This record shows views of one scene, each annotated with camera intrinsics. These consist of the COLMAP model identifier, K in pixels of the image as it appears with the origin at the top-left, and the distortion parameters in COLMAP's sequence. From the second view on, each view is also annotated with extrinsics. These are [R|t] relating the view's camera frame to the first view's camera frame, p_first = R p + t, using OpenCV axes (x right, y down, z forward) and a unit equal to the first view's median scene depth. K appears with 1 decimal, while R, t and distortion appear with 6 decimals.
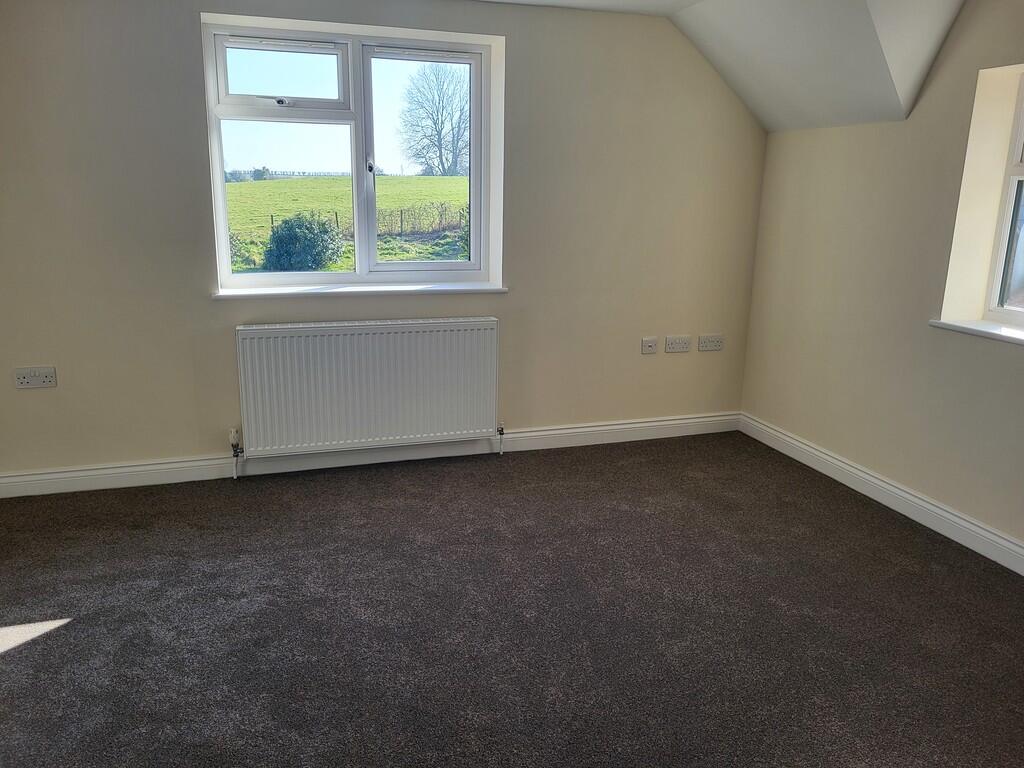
lens RADIAL K [[791.5, 0, 512.0], [0, 791.5, 384.0], [0, 0, 1]] dist [0.060334, -0.057899]
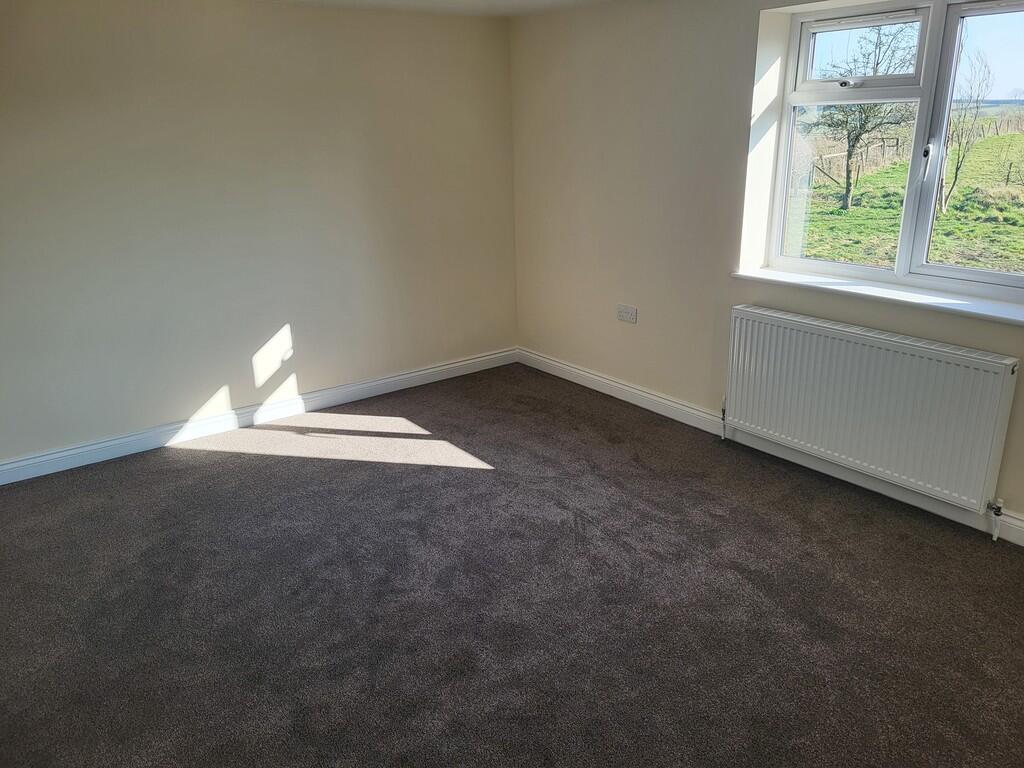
lens RADIAL K [[782.3, 0, 509.8], [0, 782.3, 386.3], [0, 0, 1]] dist [0.064156, -0.060988]
pose [[0.324782, 0.284692, -0.901924, 0.531316], [-0.205500, 0.952080, 0.226524, -0.140451], [0.923193, 0.111775, 0.367723, 0.320249]]
